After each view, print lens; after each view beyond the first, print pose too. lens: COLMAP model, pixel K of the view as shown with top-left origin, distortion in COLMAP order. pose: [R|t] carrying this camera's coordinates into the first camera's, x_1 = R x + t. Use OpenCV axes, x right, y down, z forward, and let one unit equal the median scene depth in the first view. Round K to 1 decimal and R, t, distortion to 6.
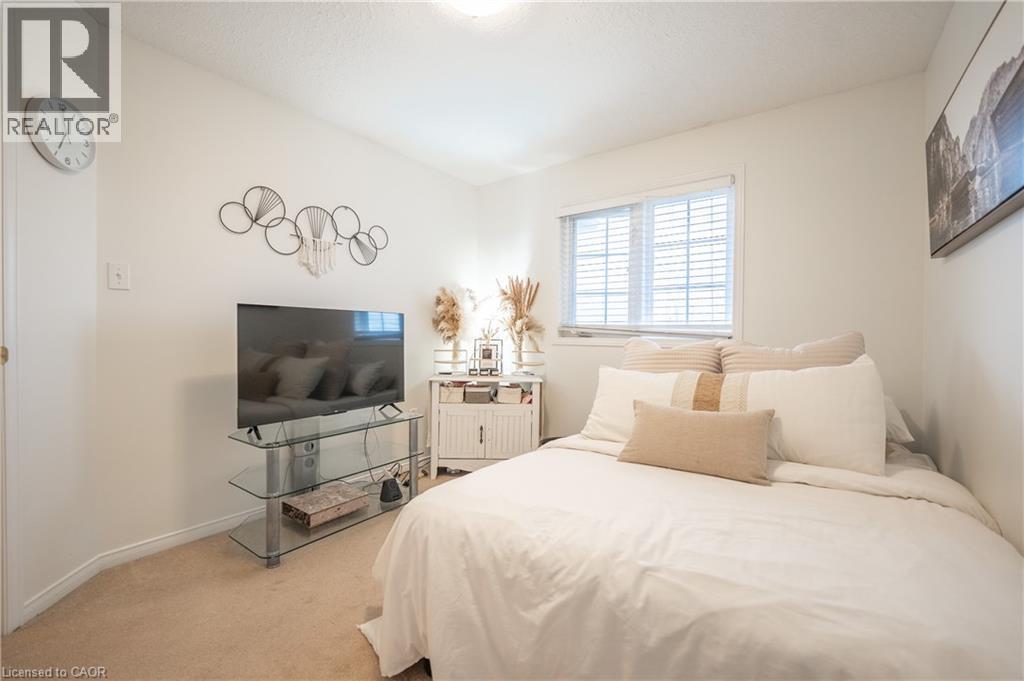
lens RADIAL K [[417.7, 0, 515.9], [0, 417.7, 340.7], [0, 0, 1]] dist [-0.009447, 0.000411]
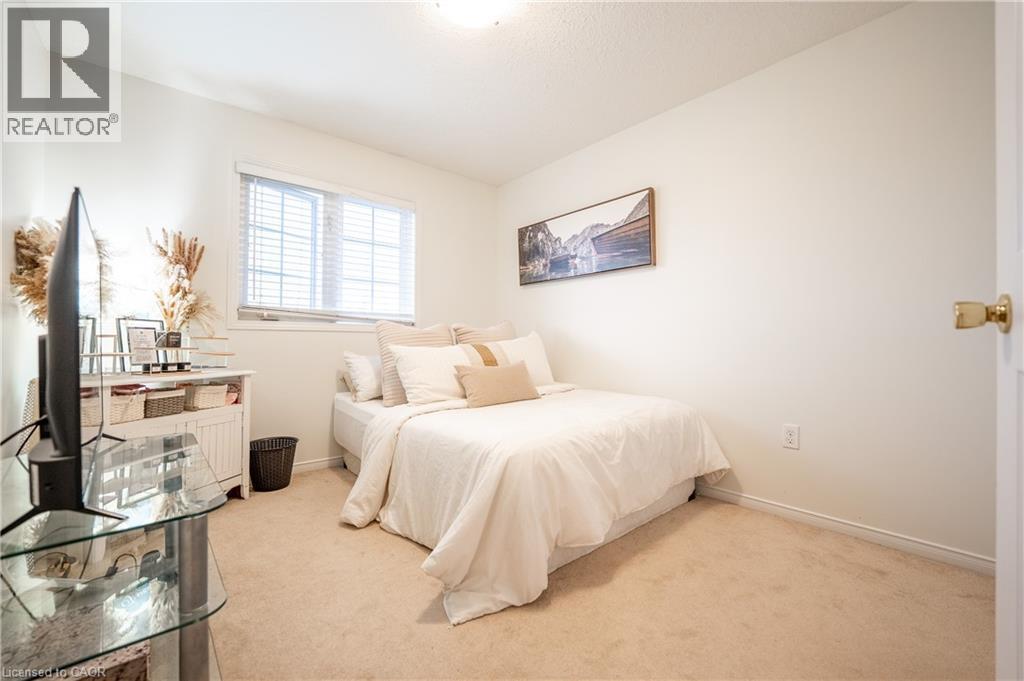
lens RADIAL K [[417.7, 0, 514.9], [0, 417.7, 339.5], [0, 0, 1]] dist [-0.009447, 0.000411]
pose [[0.242005, -0.006817, 0.970251, -0.597412], [0.010191, 0.999938, 0.004484, 0.033431], [-0.970221, 0.008802, 0.242060, 0.310950]]
